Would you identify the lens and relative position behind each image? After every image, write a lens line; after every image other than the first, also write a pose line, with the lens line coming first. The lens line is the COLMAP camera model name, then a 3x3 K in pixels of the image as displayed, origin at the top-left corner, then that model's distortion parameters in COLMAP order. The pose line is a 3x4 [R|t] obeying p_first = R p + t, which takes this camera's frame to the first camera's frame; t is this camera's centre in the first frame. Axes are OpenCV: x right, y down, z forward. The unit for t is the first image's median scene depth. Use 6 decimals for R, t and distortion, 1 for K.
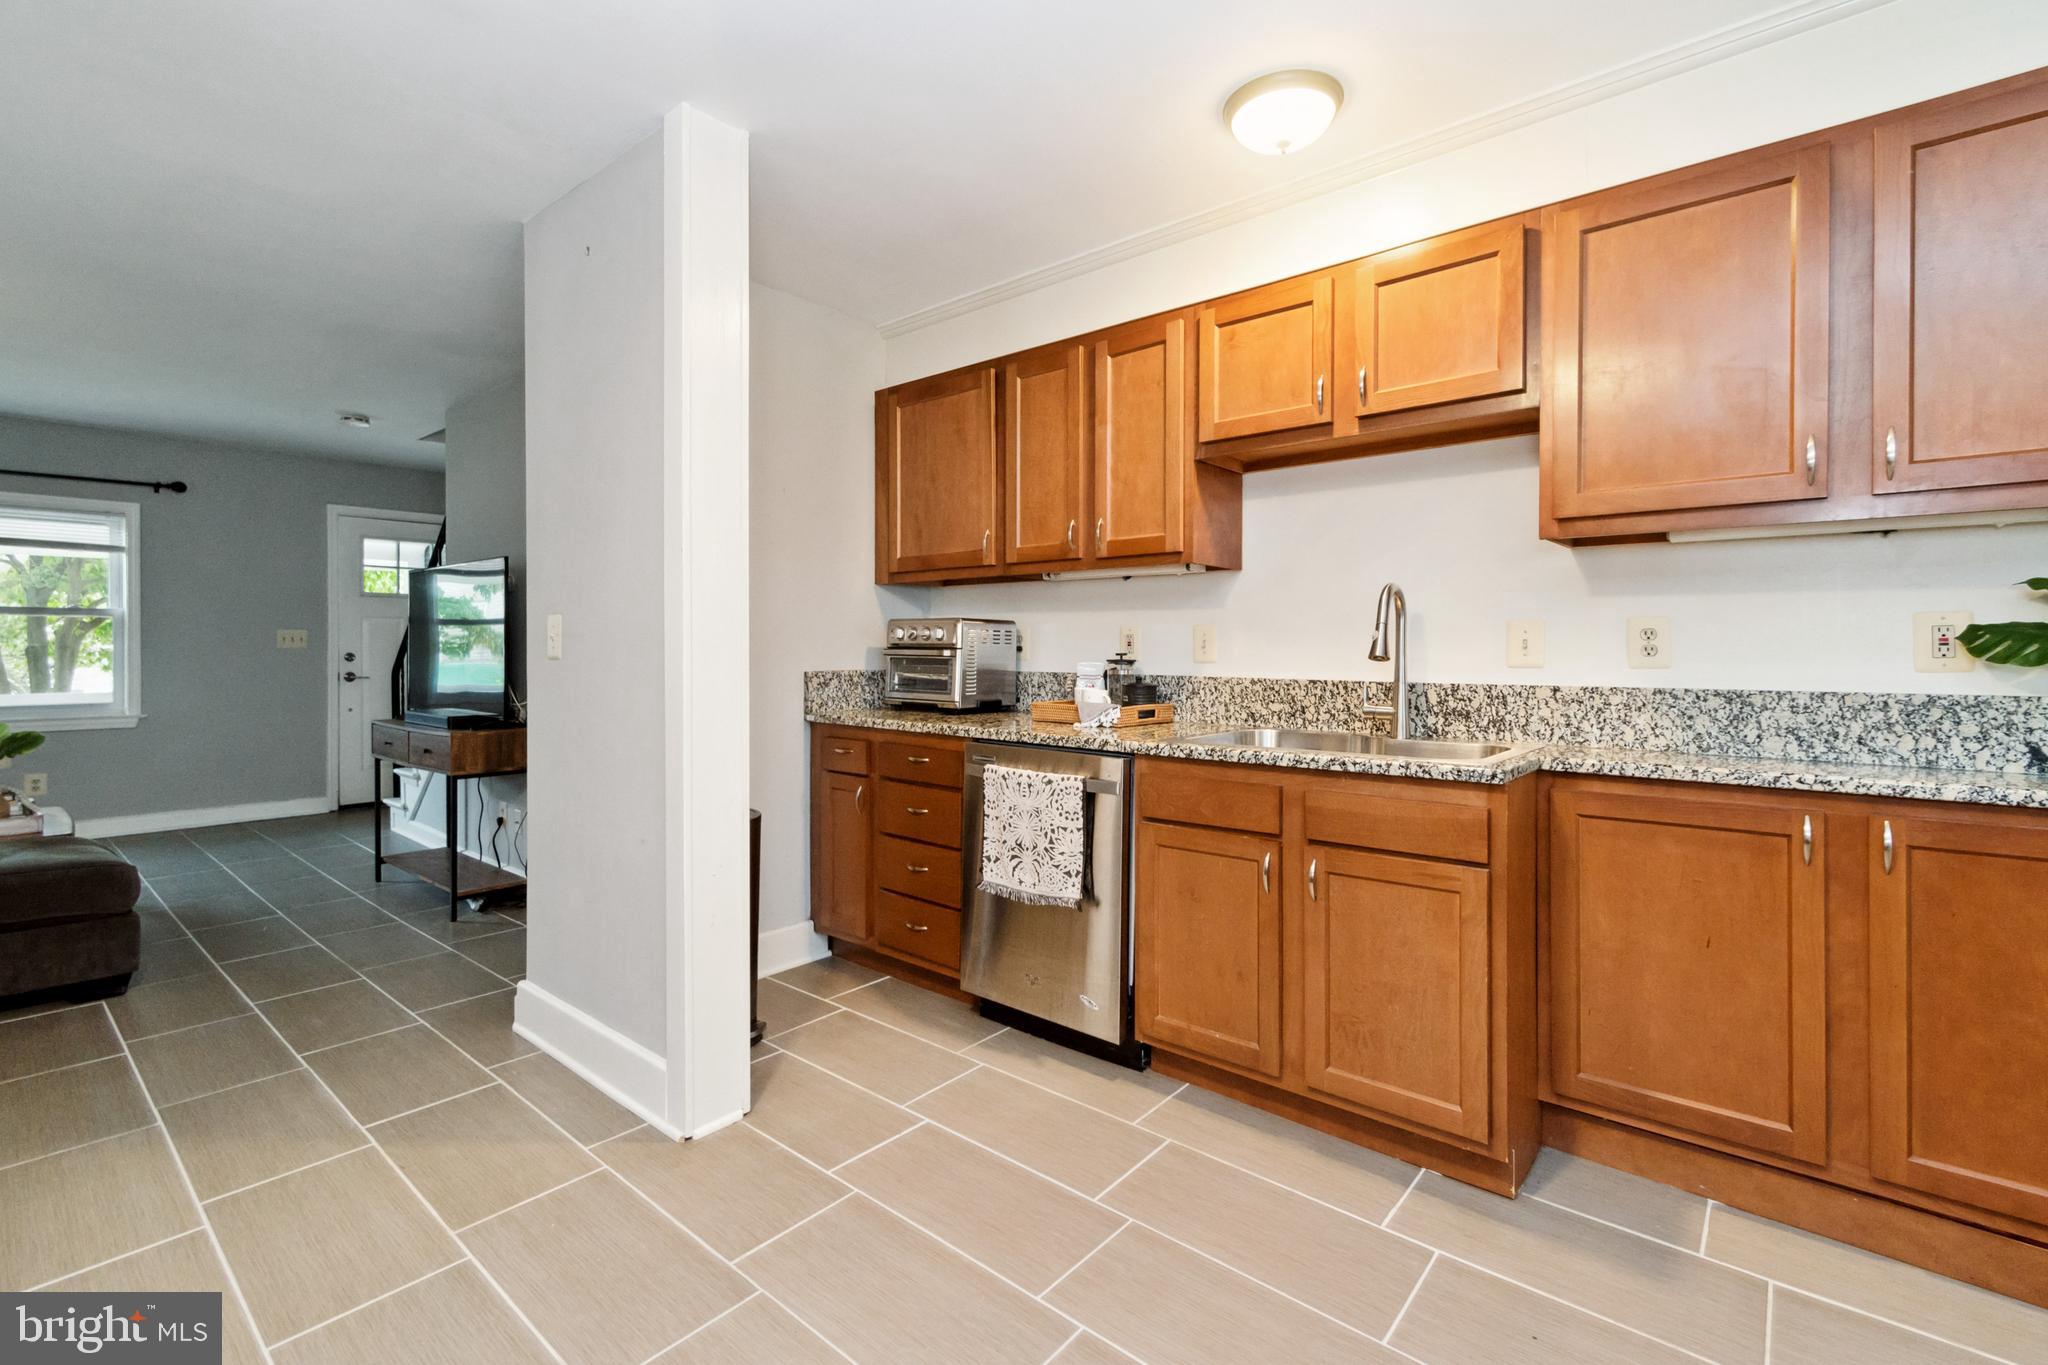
lens RADIAL K [[907.9, 0, 1027.1], [0, 907.9, 651.4], [0, 0, 1]] dist [0.002506, 0.000370]
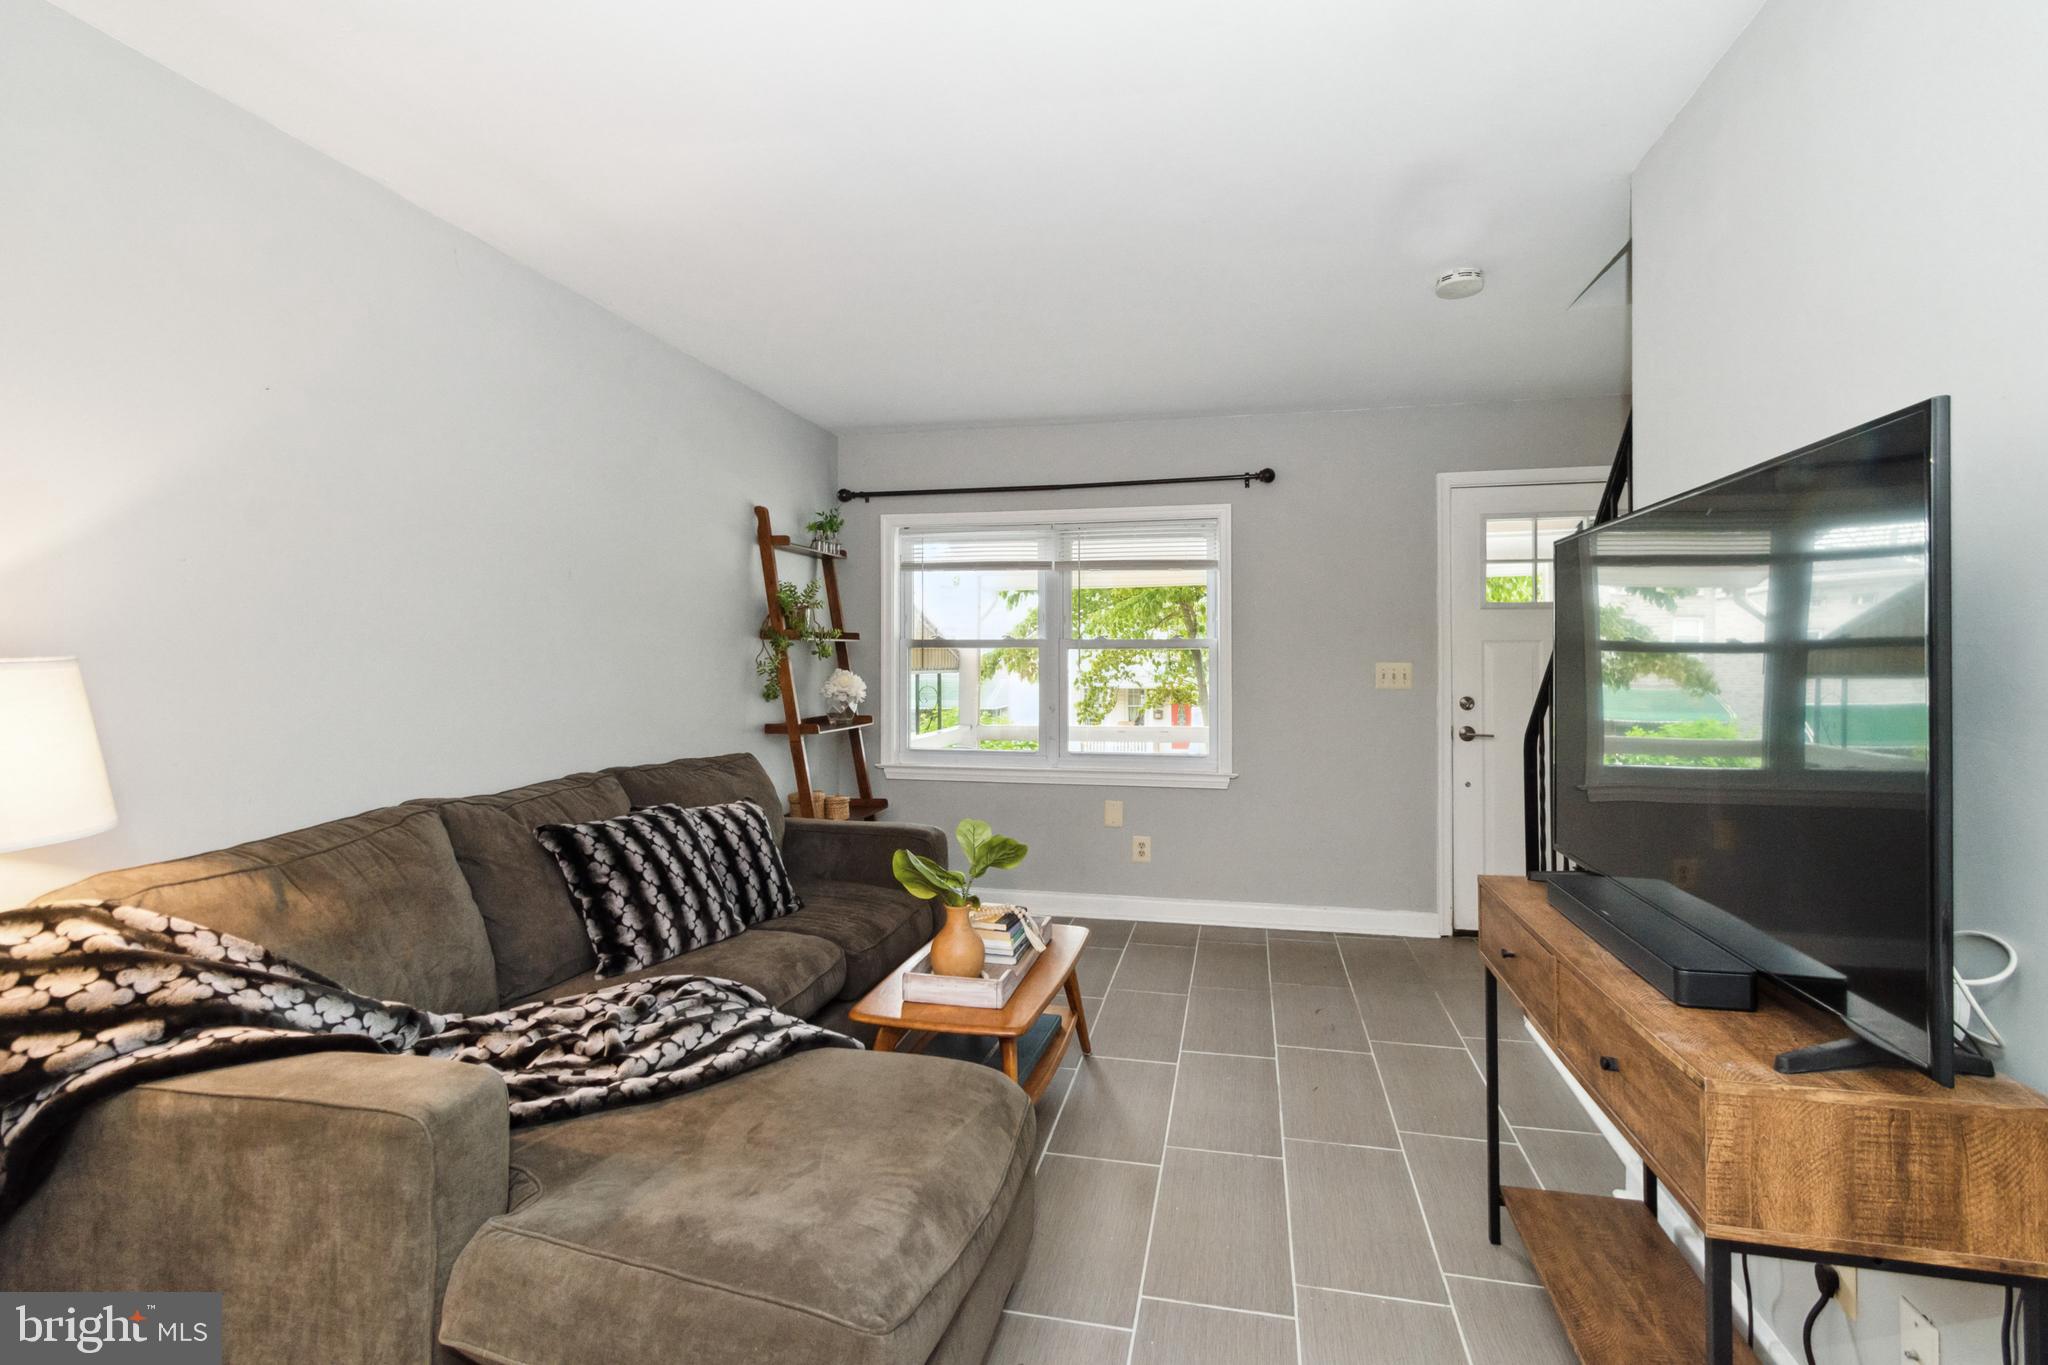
lens RADIAL K [[940.5, 0, 1050.9], [0, 940.5, 653.9], [0, 0, 1]] dist [0.001665, 0.000186]
pose [[0.467263, -0.009633, -0.884066, -0.737382], [-0.001884, 0.999928, -0.011891, -0.051629], [0.884116, 0.007221, 0.467211, 1.076159]]
